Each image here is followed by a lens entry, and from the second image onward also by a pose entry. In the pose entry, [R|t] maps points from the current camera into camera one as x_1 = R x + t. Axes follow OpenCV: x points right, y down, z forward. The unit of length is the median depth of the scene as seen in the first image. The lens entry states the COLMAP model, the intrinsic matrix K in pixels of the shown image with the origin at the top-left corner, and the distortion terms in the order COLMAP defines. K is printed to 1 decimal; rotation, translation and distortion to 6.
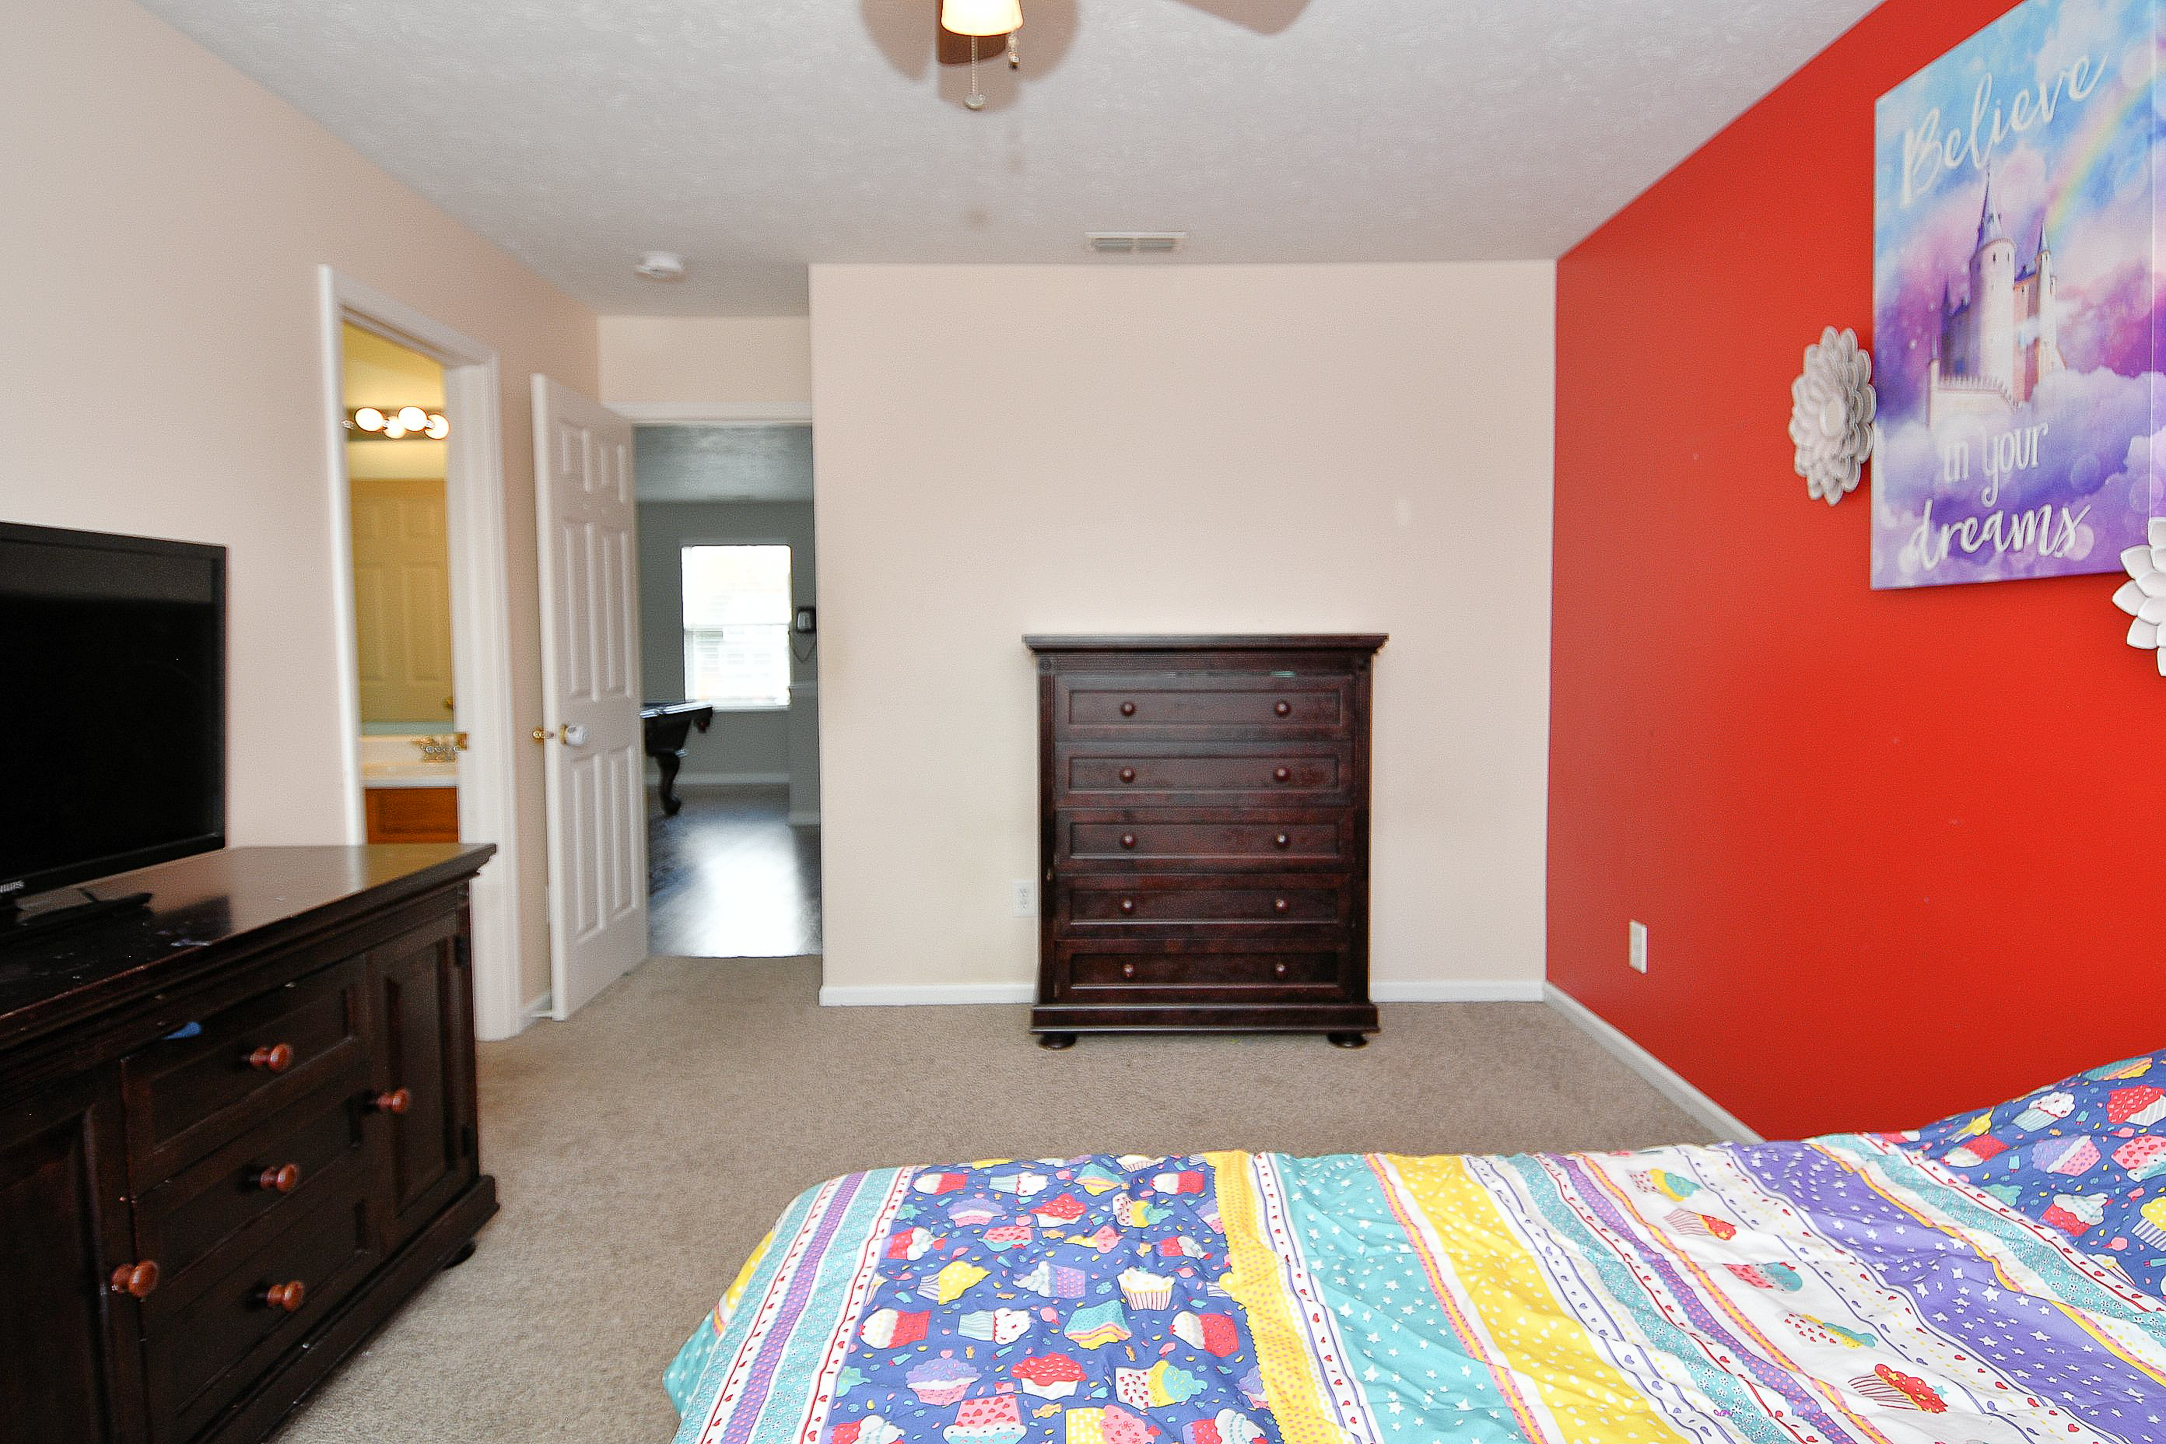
lens RADIAL K [[1200.5, 0, 1094.8], [0, 1200.5, 700.9], [0, 0, 1]] dist [0.057107, -0.062788]
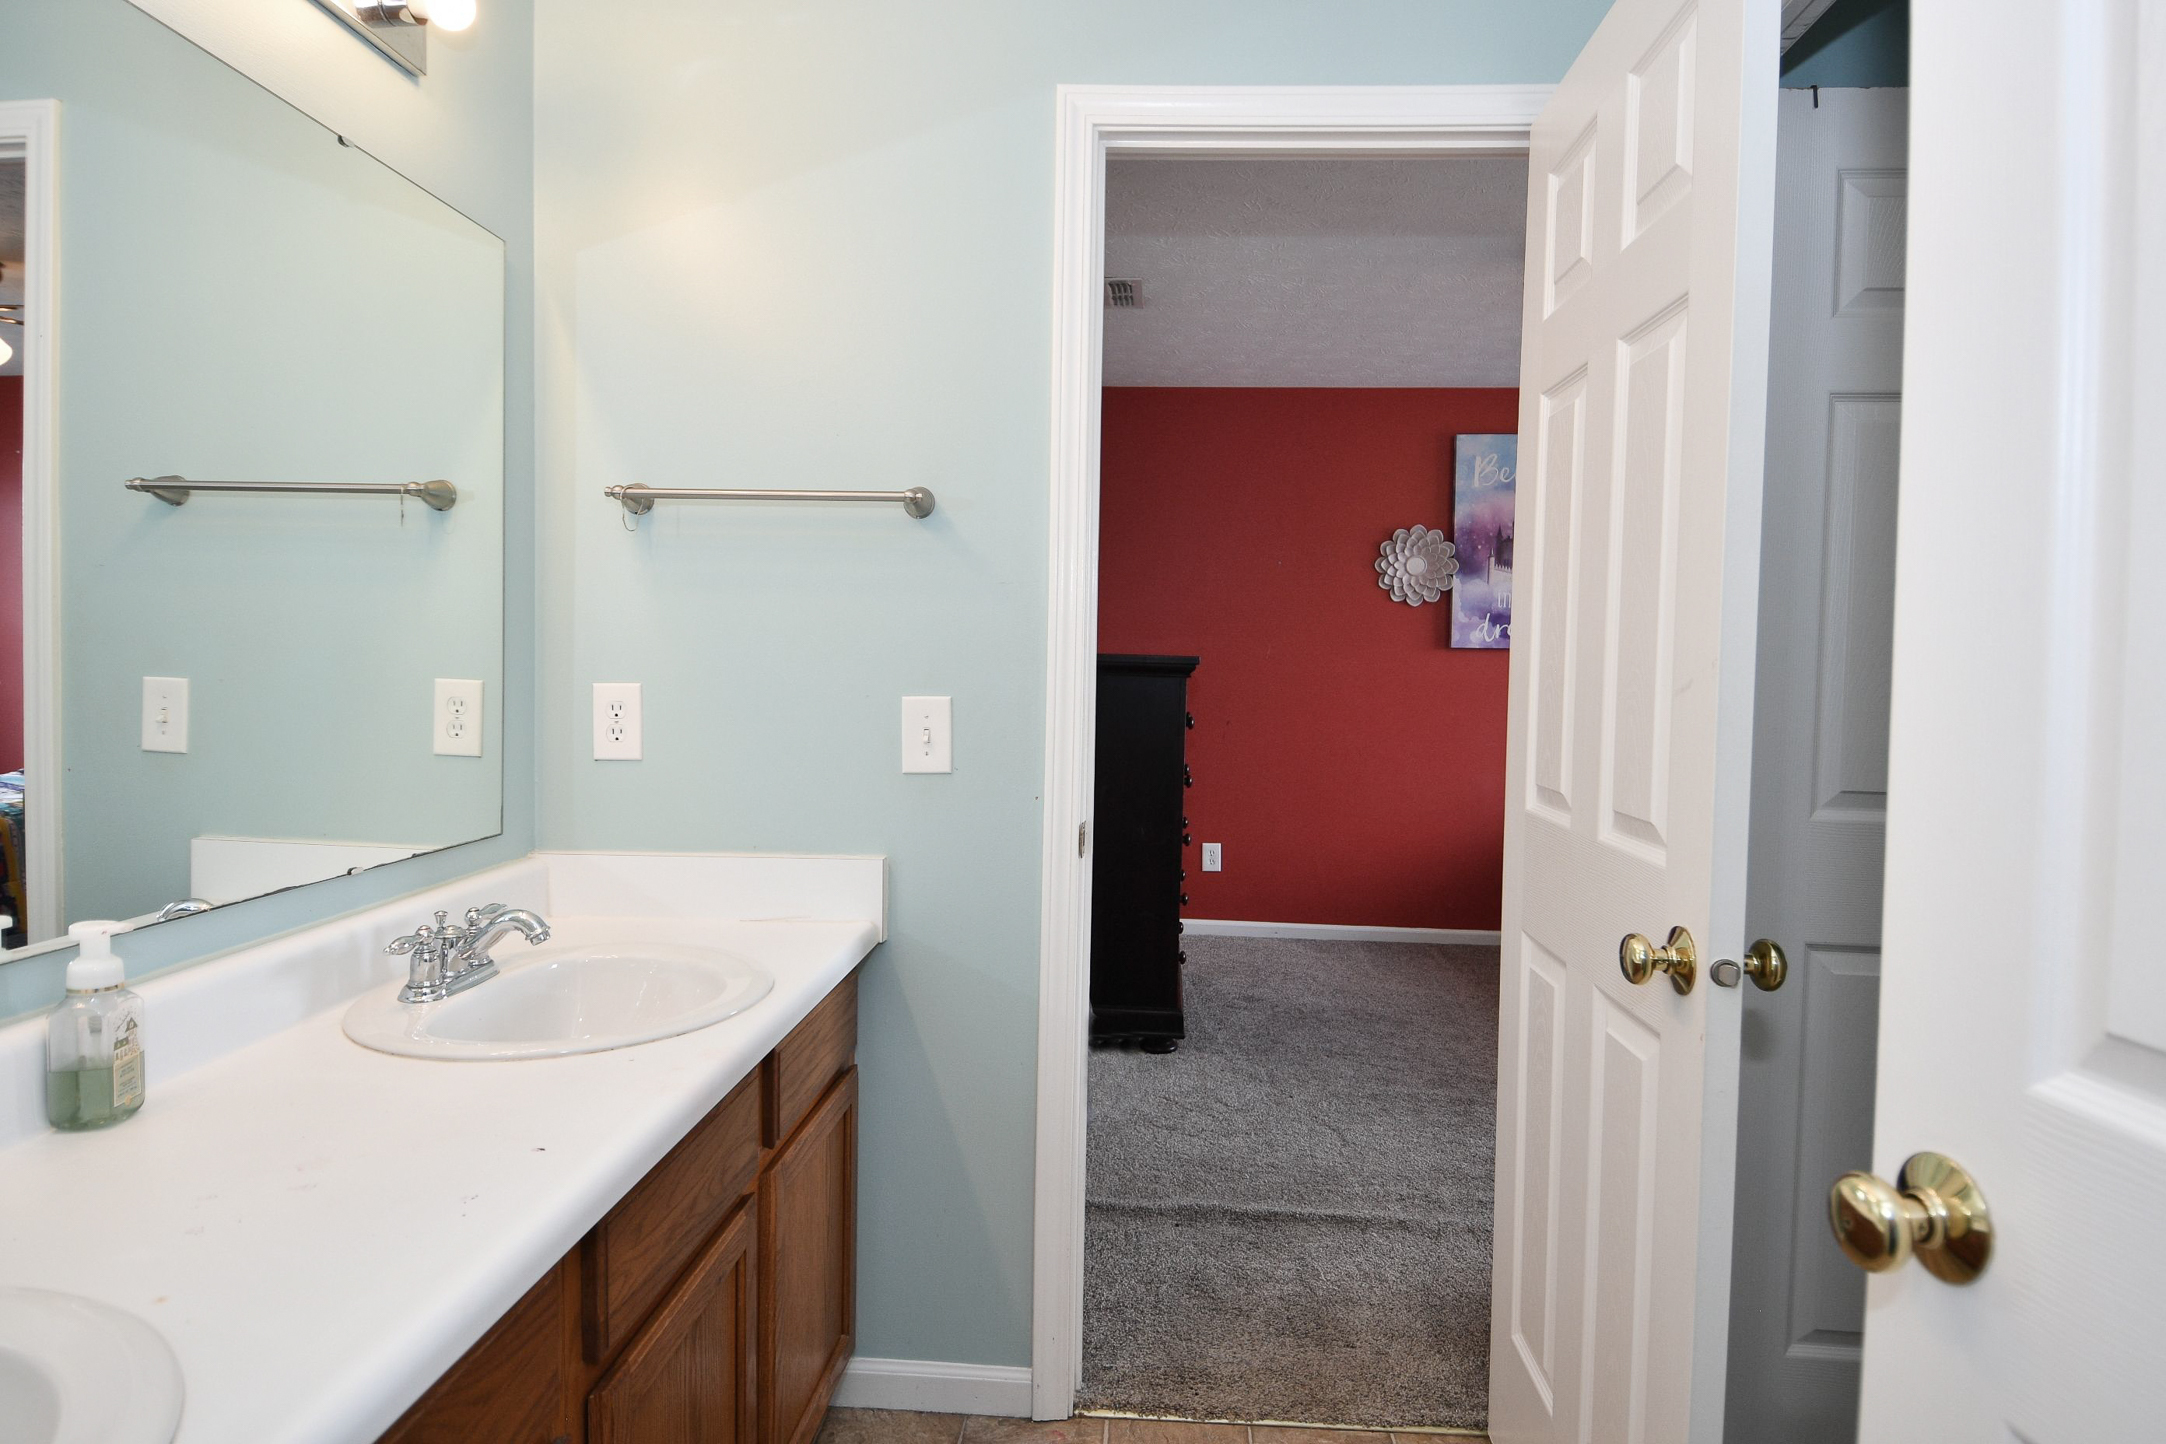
lens RADIAL K [[1200.5, 0, 1094.8], [0, 1200.5, 700.9], [0, 0, 1]] dist [0.057107, -0.062788]
pose [[0.071581, -0.033000, 0.996889, -1.724705], [0.035279, 0.998911, 0.030534, -0.088148], [-0.996811, 0.032984, 0.072667, 1.559373]]
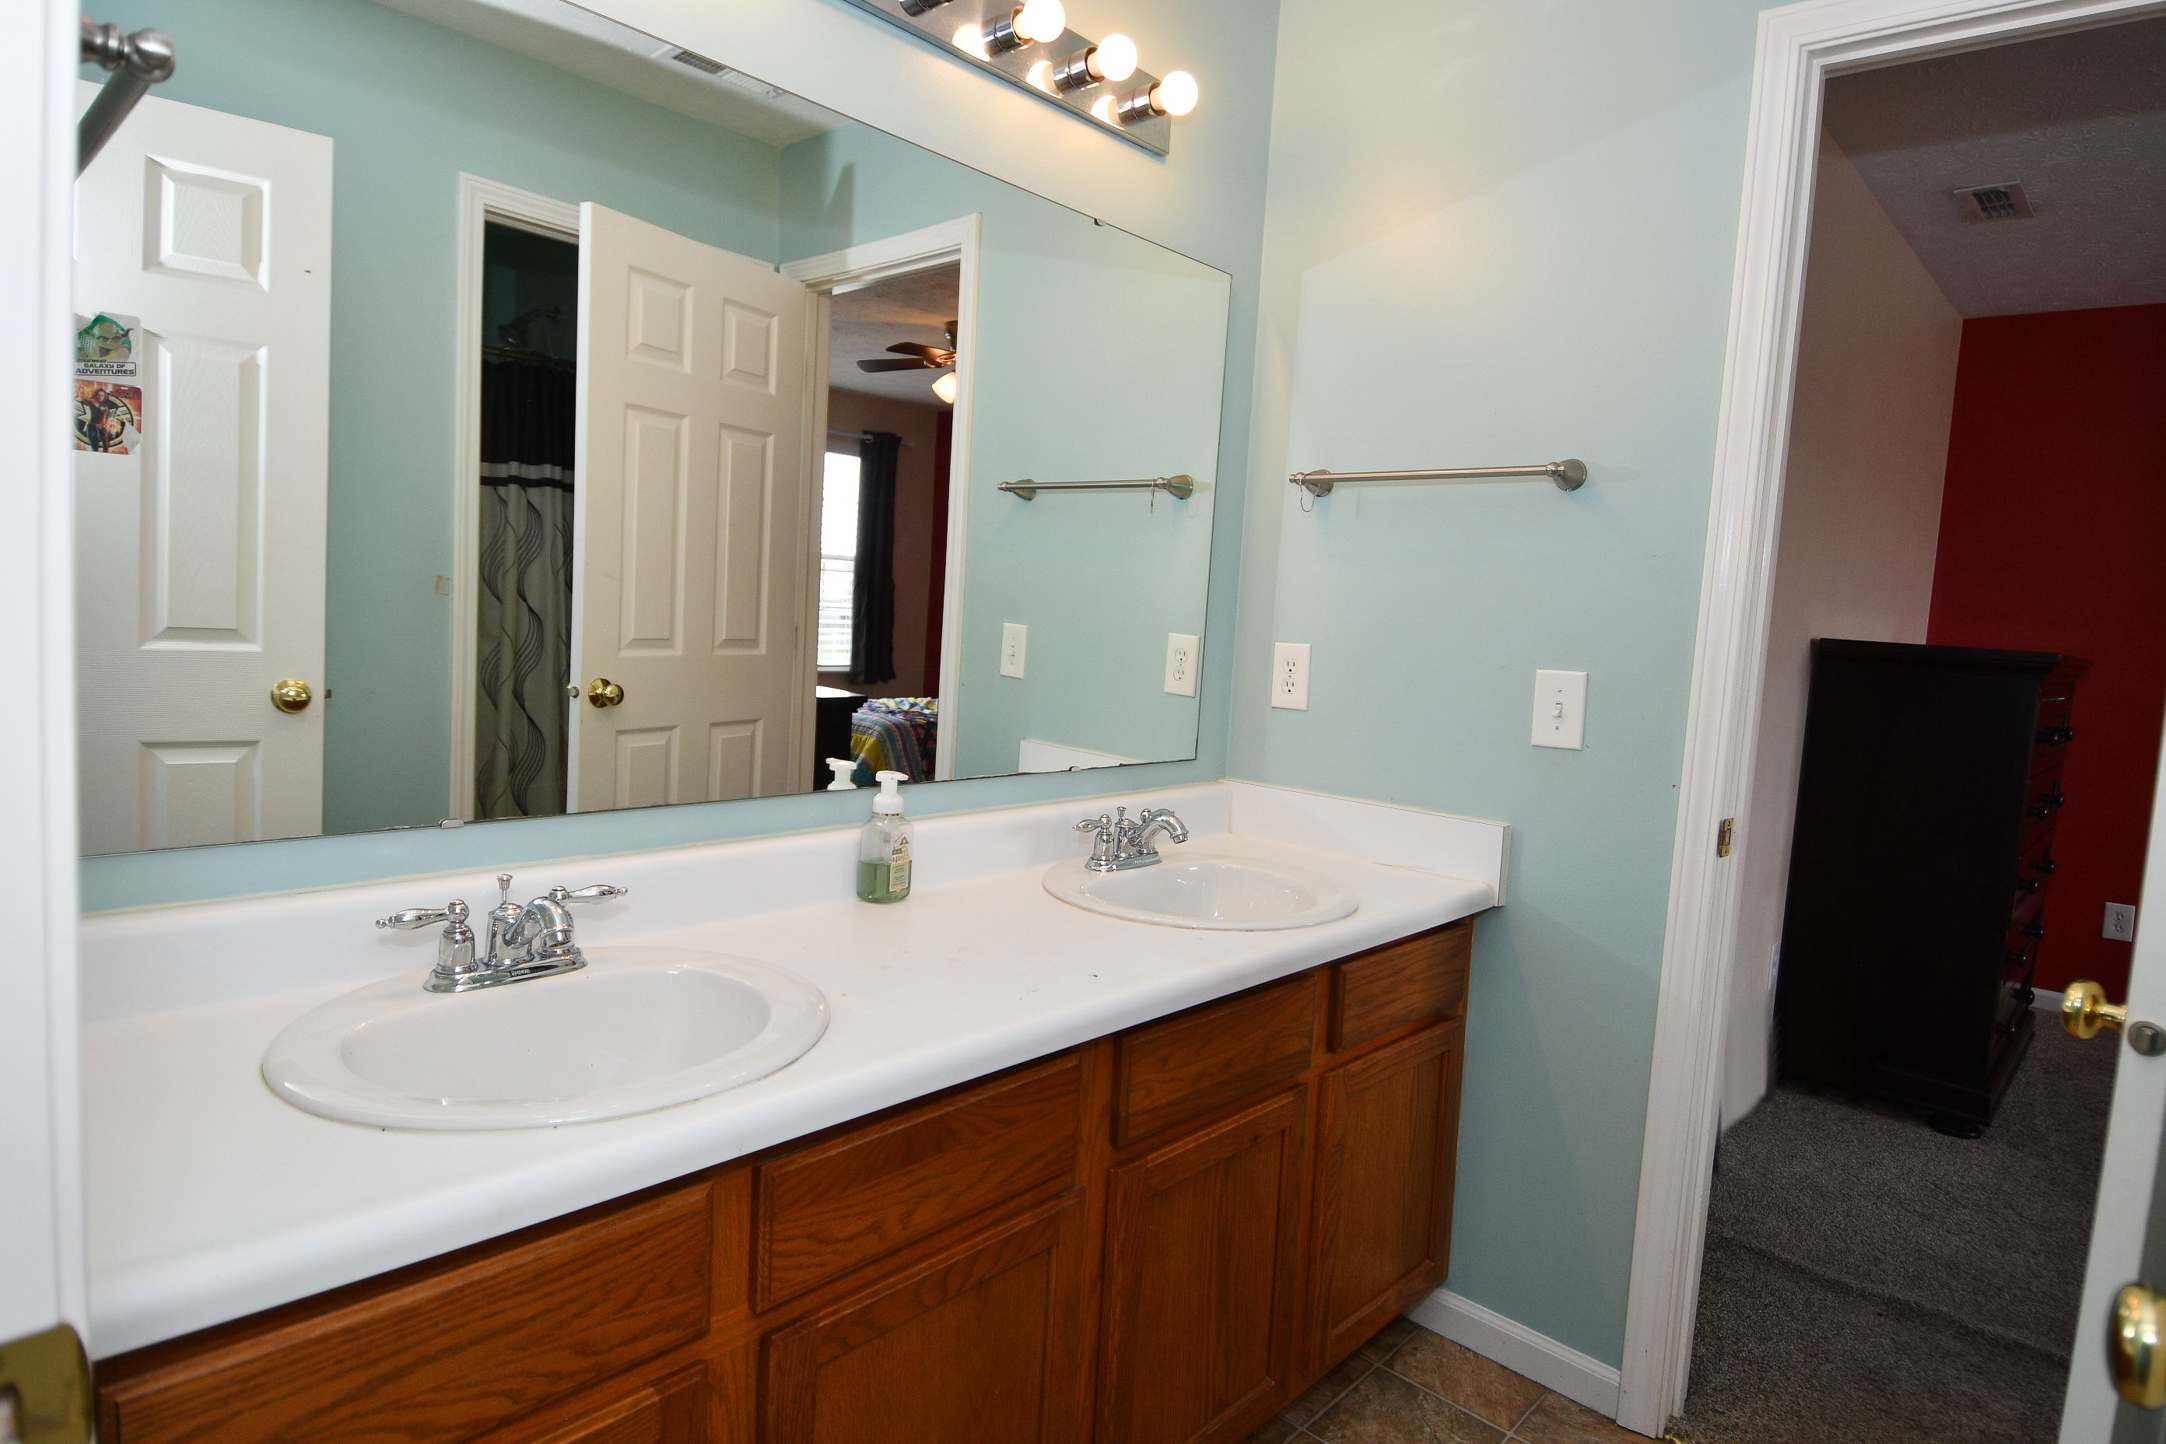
lens RADIAL K [[1200.5, 0, 1094.8], [0, 1200.5, 700.9], [0, 0, 1]] dist [0.057107, -0.062788]
pose [[0.686682, -0.016931, 0.726760, -1.735895], [-0.020644, 0.998871, 0.042776, -0.066062], [-0.726664, -0.044377, 0.685558, 1.201890]]
